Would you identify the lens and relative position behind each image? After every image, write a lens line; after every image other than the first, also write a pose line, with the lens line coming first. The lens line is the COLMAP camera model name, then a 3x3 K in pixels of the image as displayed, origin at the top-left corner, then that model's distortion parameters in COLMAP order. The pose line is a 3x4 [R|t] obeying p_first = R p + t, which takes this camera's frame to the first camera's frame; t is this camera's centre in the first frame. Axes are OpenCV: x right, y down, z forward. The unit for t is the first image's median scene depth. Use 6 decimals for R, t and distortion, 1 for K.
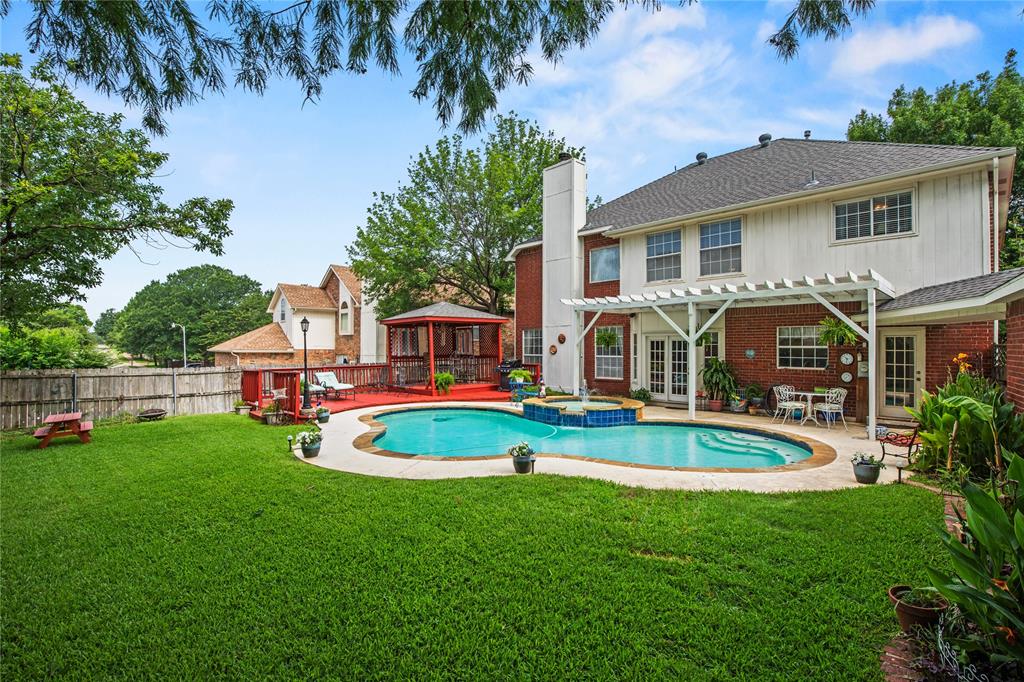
lens RADIAL K [[478.8, 0, 514.4], [0, 478.8, 338.6], [0, 0, 1]] dist [-0.031676, 0.006035]
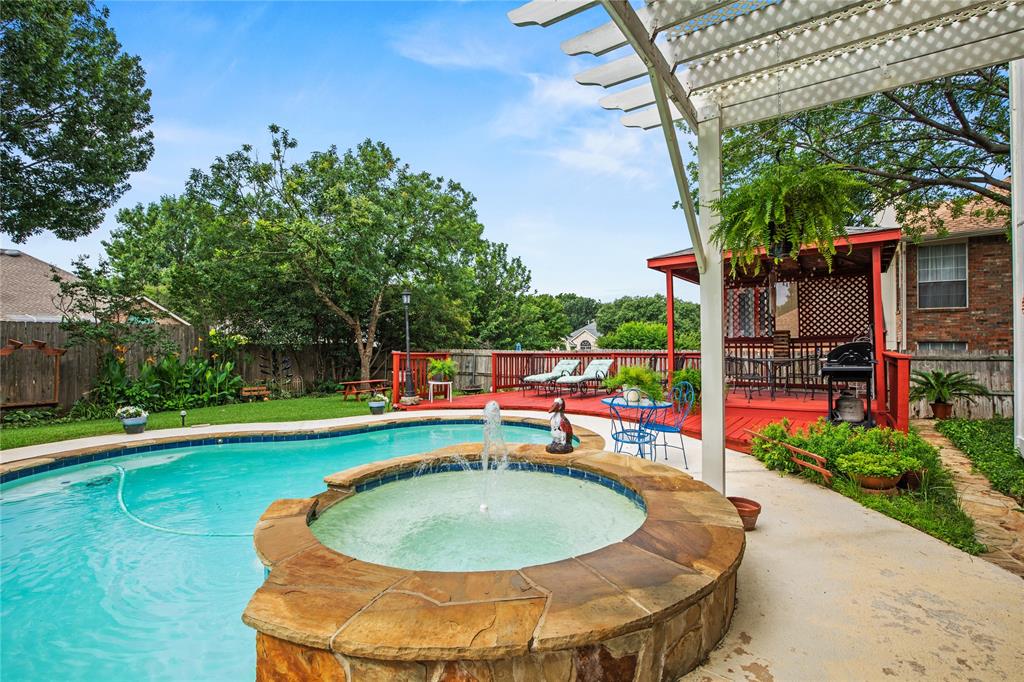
lens RADIAL K [[478.8, 0, 515.8], [0, 478.8, 342.1], [0, 0, 1]] dist [-0.031676, 0.006035]
pose [[0.231201, -0.002521, -0.972903, 0.275590], [0.024102, 0.999705, 0.003137, 0.036426], [0.972607, -0.024174, 0.231194, 0.665082]]
